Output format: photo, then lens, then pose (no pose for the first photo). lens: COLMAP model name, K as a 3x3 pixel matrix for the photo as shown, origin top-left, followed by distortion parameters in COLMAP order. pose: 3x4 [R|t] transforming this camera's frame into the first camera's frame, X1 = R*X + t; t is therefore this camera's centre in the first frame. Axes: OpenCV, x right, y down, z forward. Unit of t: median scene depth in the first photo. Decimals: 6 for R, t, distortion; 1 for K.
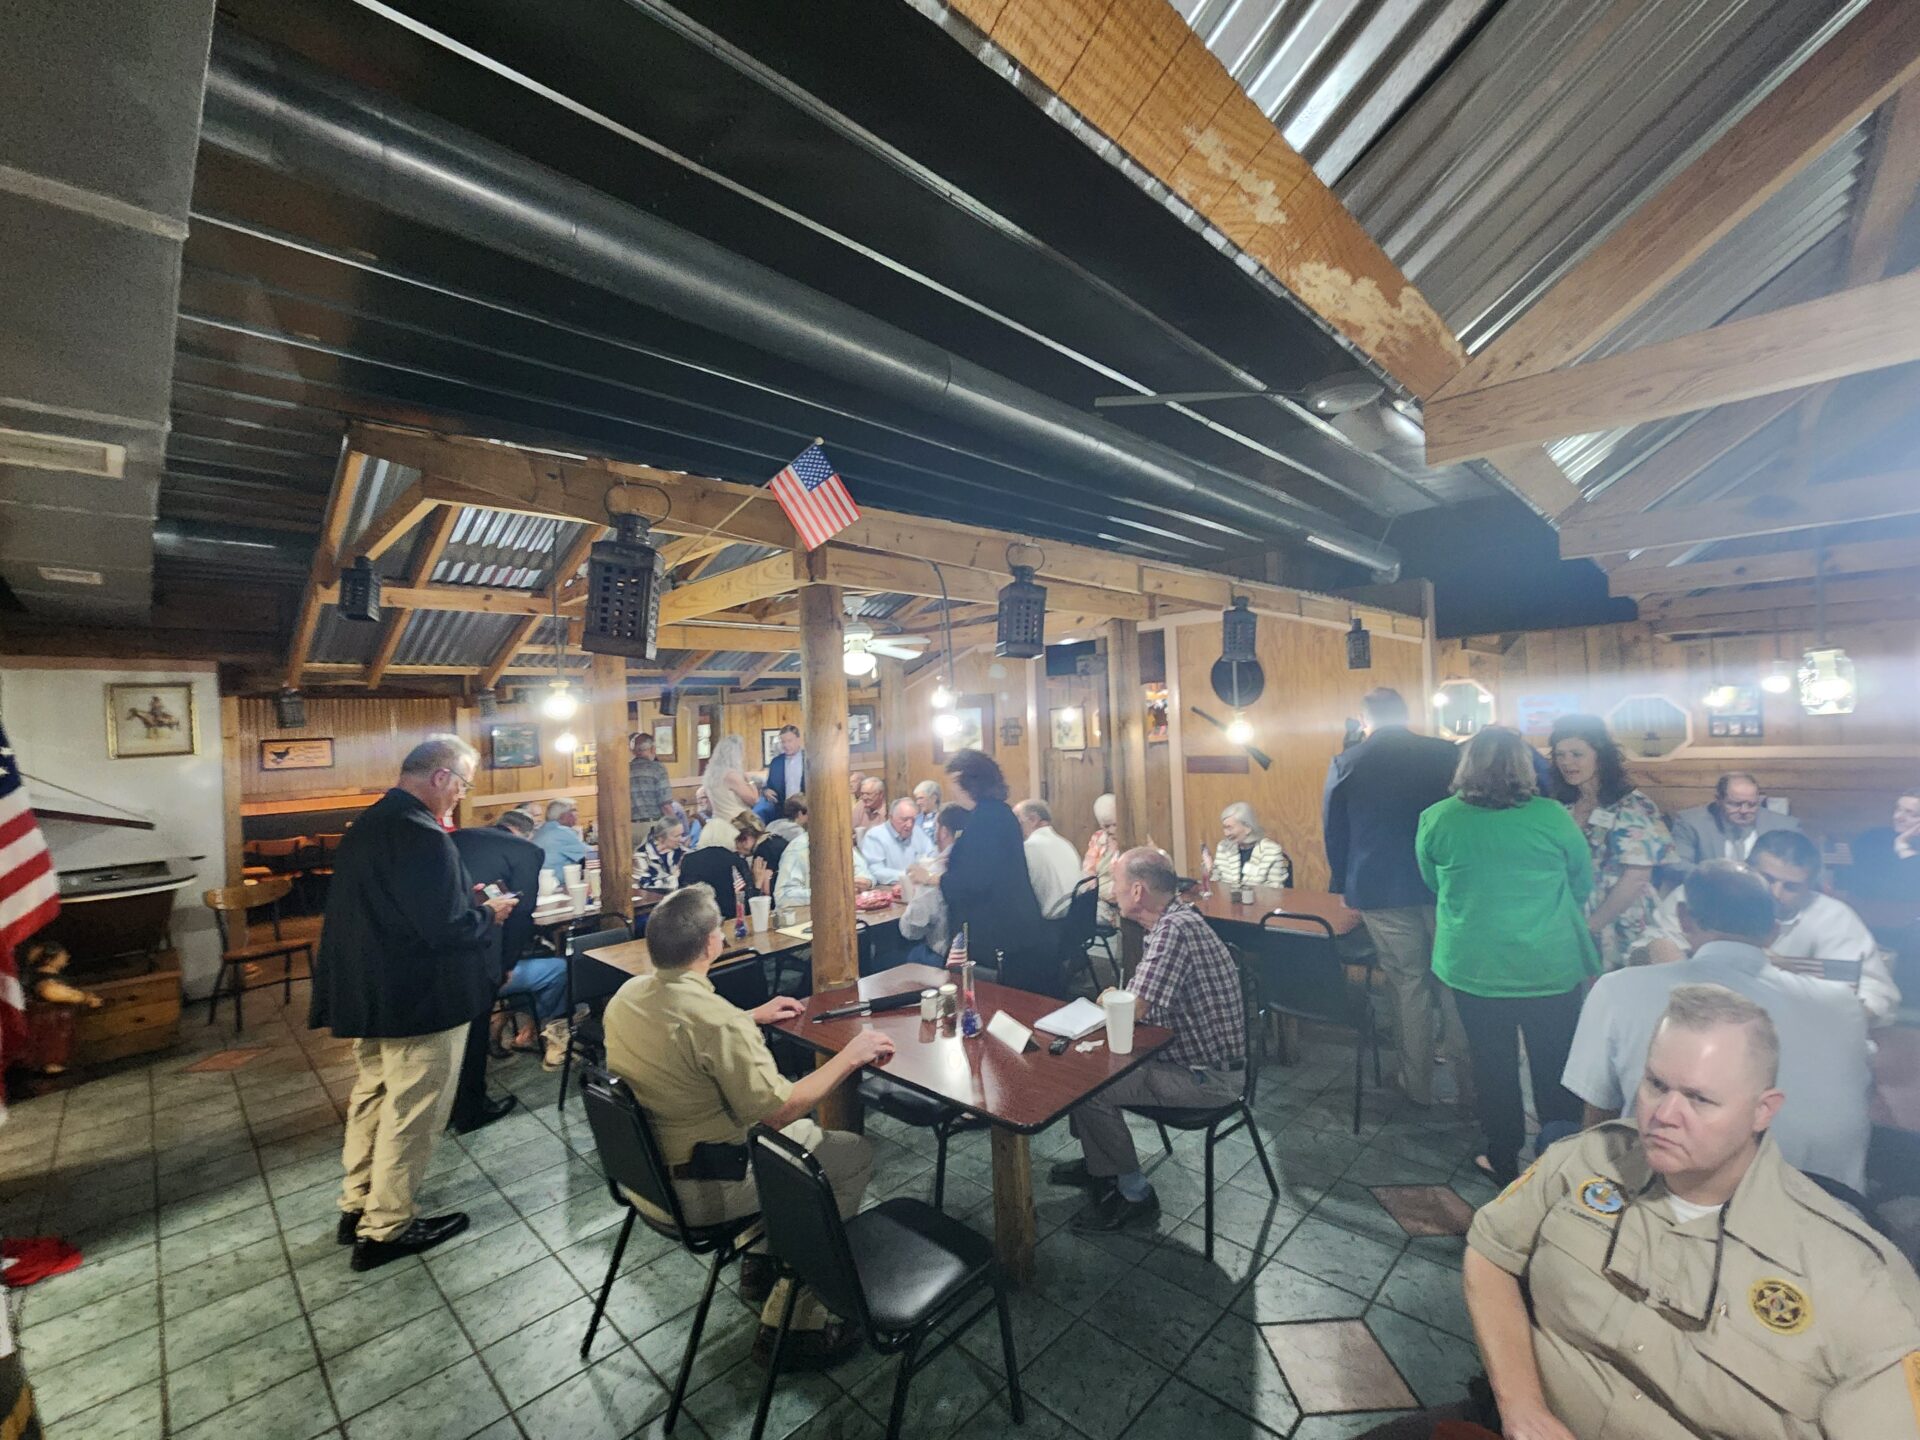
lens RADIAL K [[790.4, 0, 967.1], [0, 790.4, 724.5], [0, 0, 1]] dist [0.000410, 0.000003]
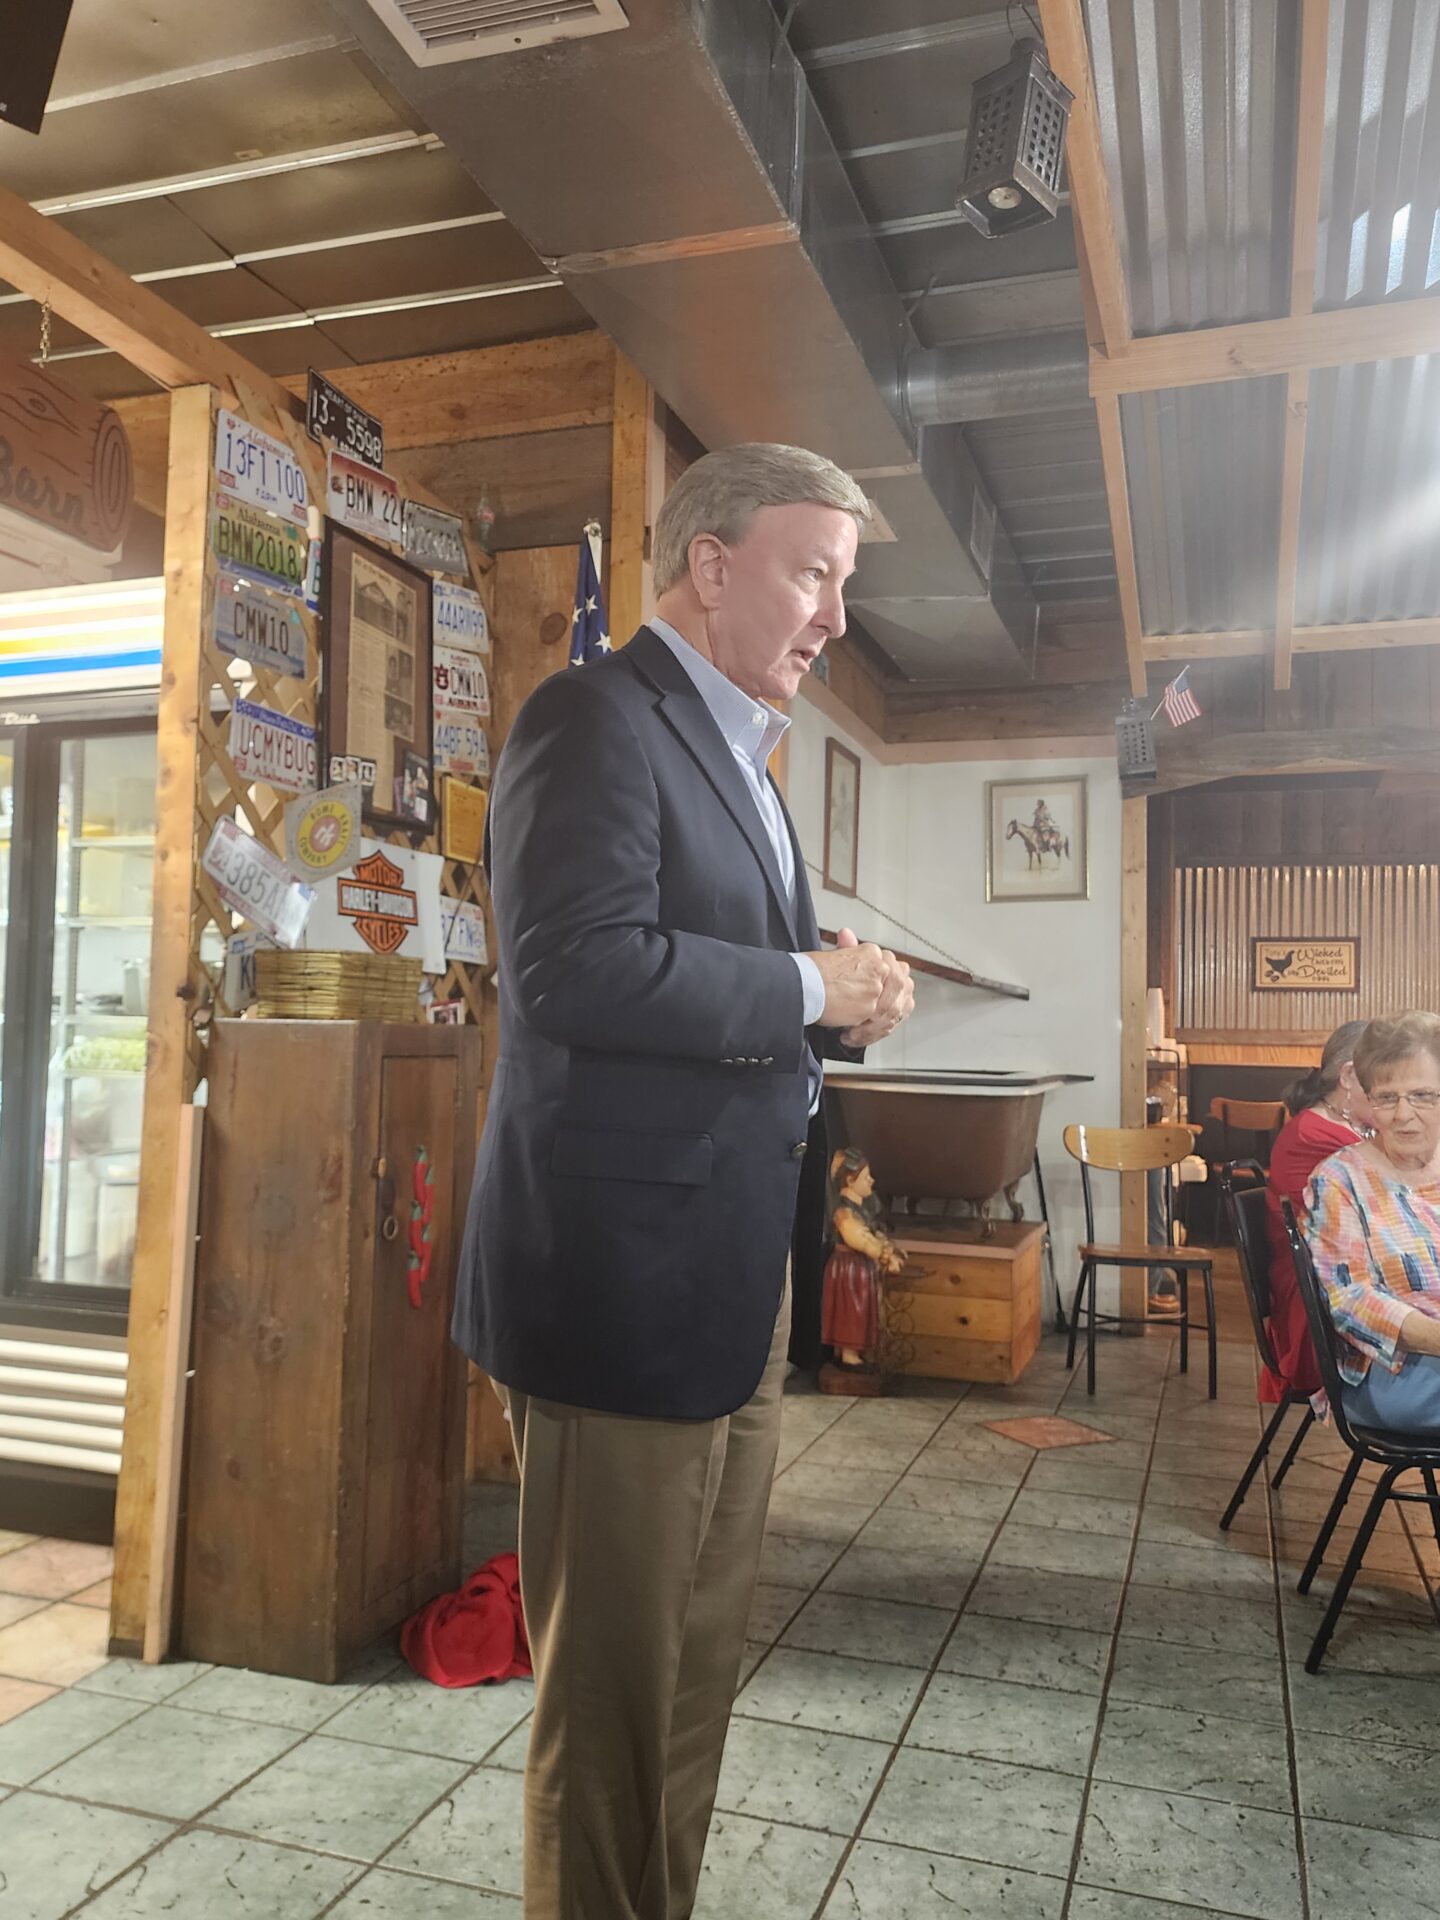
lens RADIAL K [[1482.8, 0, 720.0], [0, 1482.8, 960.0], [0, 0, 1]] dist [0.082794, -0.080858]
pose [[0.425703, 0.012255, -0.904780, -0.104734], [-0.042757, 0.999064, -0.006585, 0.104350], [0.903852, 0.041489, 0.425829, 0.302703]]
